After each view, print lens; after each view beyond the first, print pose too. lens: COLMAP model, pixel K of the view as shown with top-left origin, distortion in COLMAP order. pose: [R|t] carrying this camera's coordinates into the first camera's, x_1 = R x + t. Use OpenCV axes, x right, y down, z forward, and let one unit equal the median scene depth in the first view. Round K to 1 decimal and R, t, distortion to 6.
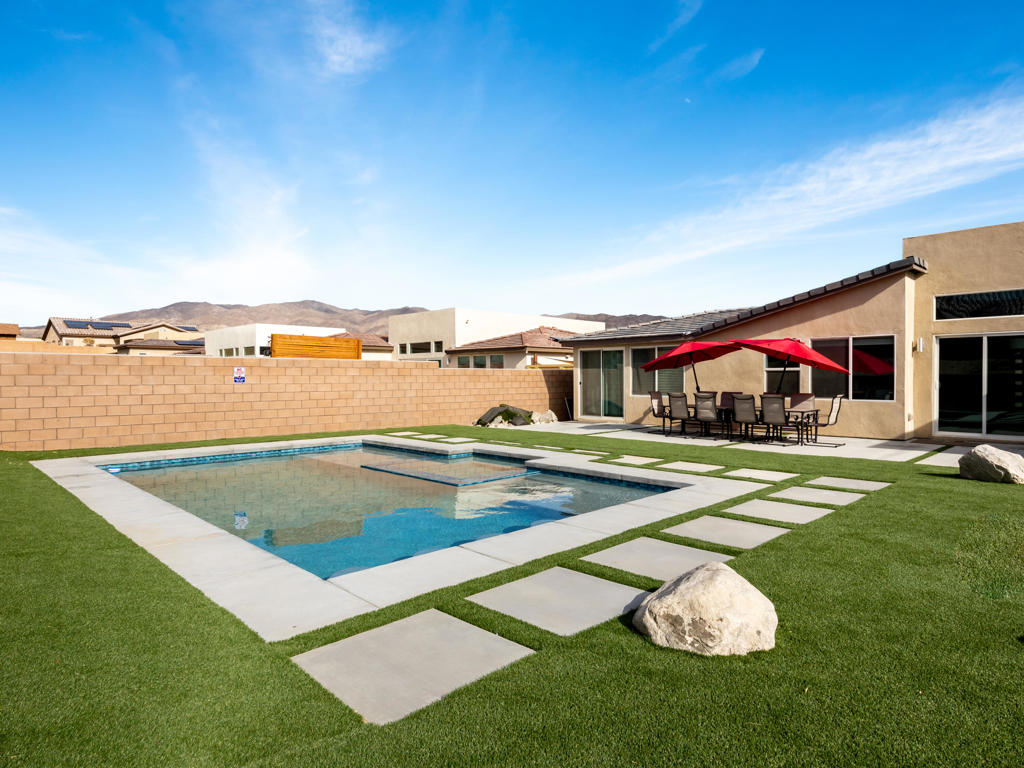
lens RADIAL K [[571.8, 0, 504.9], [0, 571.8, 383.9], [0, 0, 1]] dist [0.000570, -0.001653]
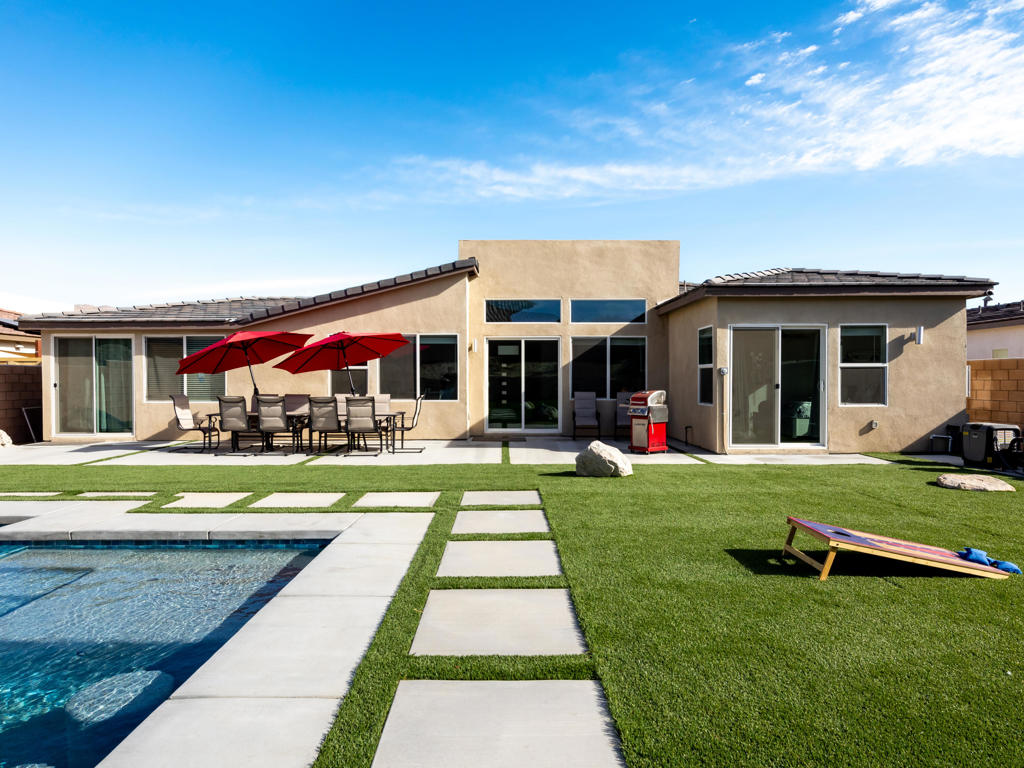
lens RADIAL K [[605.2, 0, 498.5], [0, 605.2, 385.7], [0, 0, 1]] dist [0.003980, 0.000143]
pose [[0.694694, -0.004969, 0.719288, -0.028444], [0.006945, 0.999976, 0.000201, 0.004084], [-0.719272, 0.004856, 0.694712, 0.211977]]
